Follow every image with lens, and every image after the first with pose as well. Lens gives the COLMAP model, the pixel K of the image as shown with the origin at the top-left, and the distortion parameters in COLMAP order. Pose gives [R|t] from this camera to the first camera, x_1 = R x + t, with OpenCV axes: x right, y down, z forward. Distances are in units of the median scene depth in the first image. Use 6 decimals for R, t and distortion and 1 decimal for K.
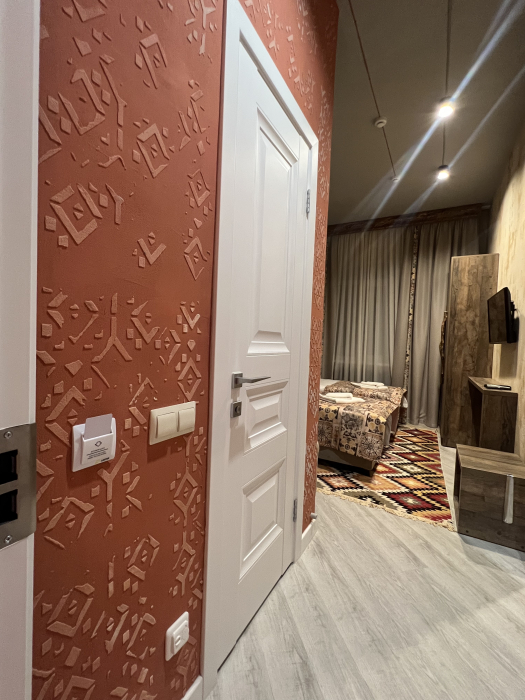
lens RADIAL K [[307.0, 0, 260.8], [0, 307.0, 348.4], [0, 0, 1]] dist [0.006554, -0.000892]
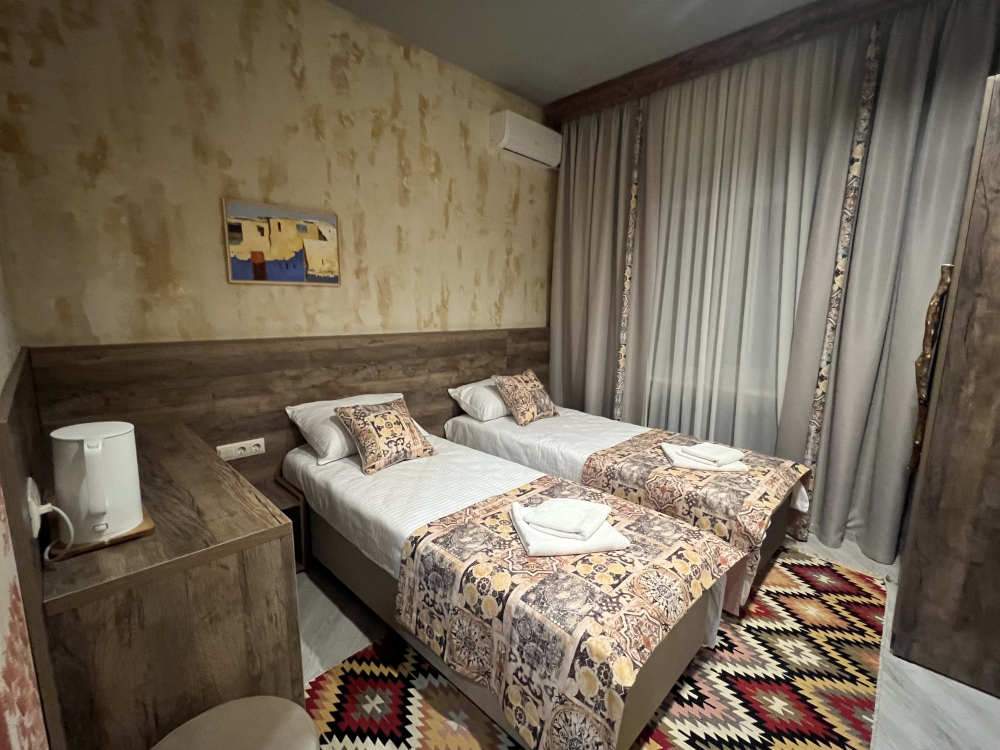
lens RADIAL K [[438.5, 0, 502.0], [0, 438.5, 371.5], [0, 0, 1]] dist [0.006554, -0.000892]
pose [[0.965649, 0.015544, -0.259384, 0.256206], [0.016433, 0.992558, 0.120658, -0.070682], [0.259329, -0.120776, 0.958207, 0.395225]]
